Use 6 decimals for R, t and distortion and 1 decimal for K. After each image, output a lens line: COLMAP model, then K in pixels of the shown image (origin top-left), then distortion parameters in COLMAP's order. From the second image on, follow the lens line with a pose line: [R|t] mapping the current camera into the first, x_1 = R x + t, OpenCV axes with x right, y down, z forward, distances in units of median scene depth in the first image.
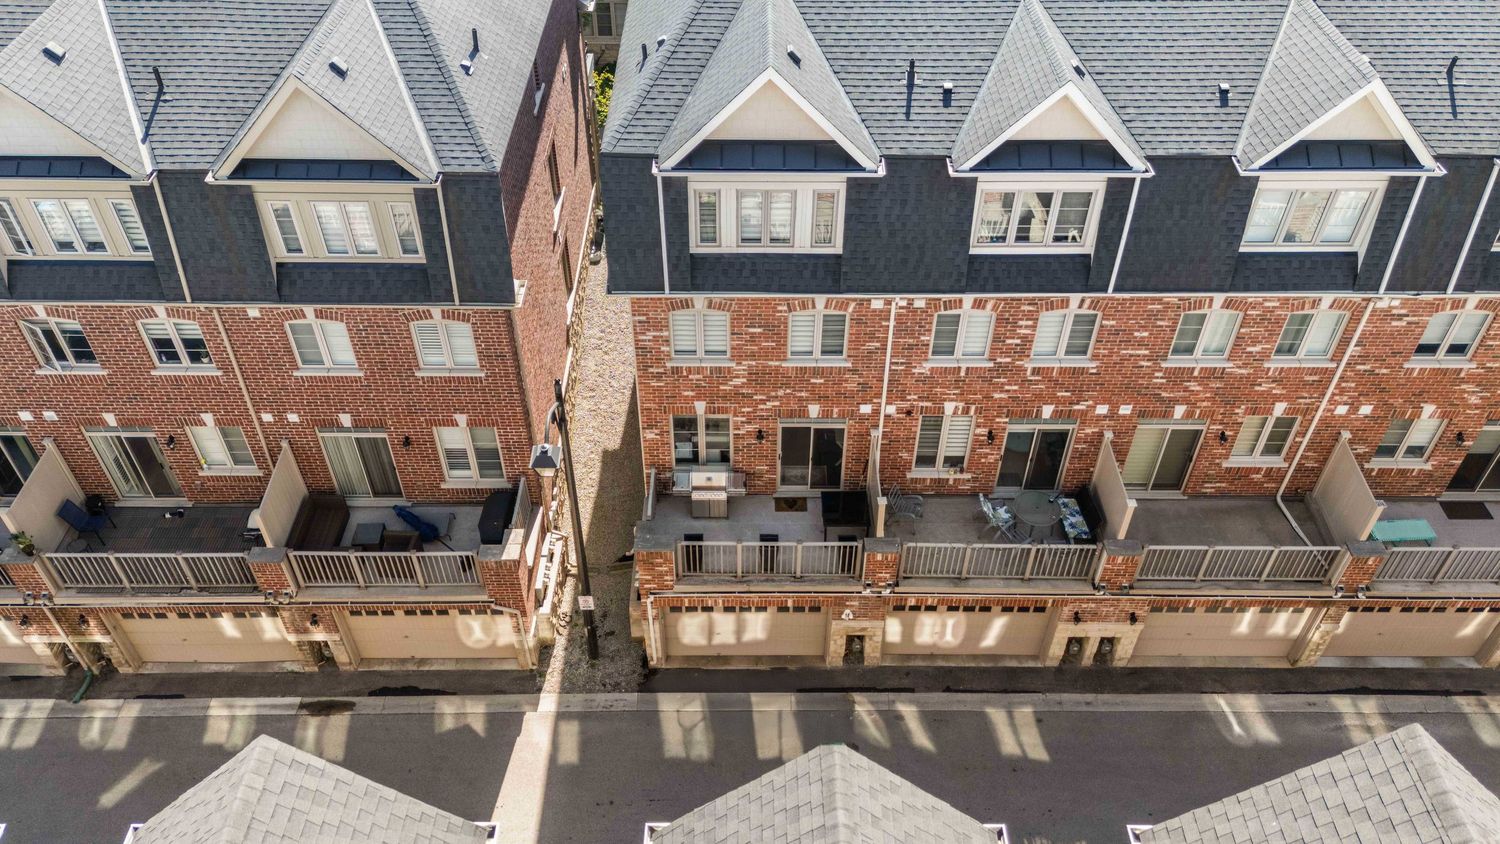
lens RADIAL K [[1132.4, 0, 752.1], [0, 1132.4, 427.1], [0, 0, 1]] dist [0.086982, -0.088335]
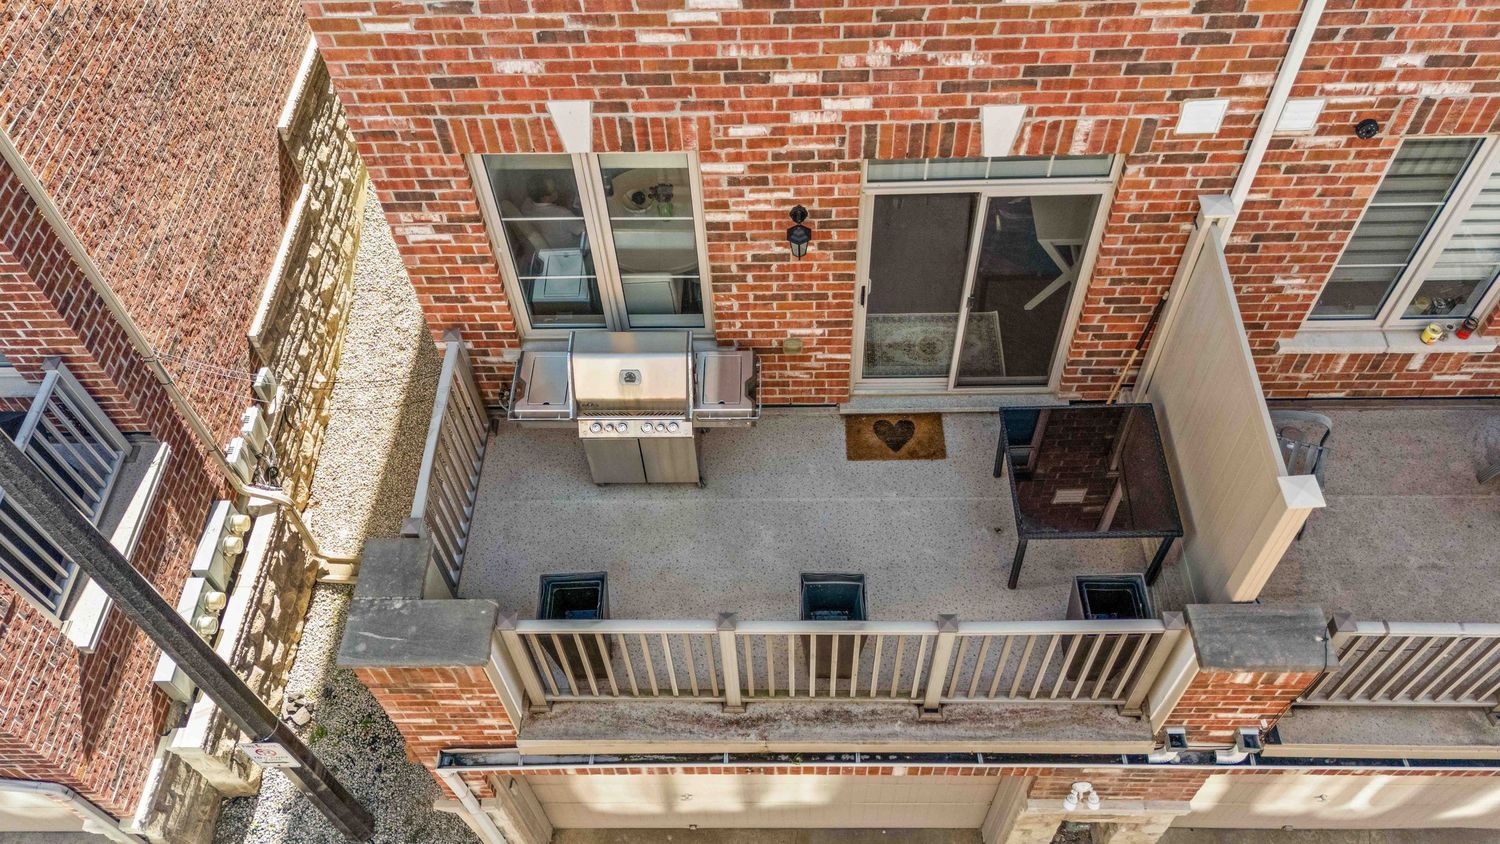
lens RADIAL K [[1132.4, 0, 752.1], [0, 1132.4, 427.1], [0, 0, 1]] dist [0.086982, -0.088335]
pose [[0.999143, -0.009666, -0.040251, 0.006448], [0.017367, 0.980520, 0.195650, 0.000481], [0.037576, -0.196181, 0.979847, 0.723128]]
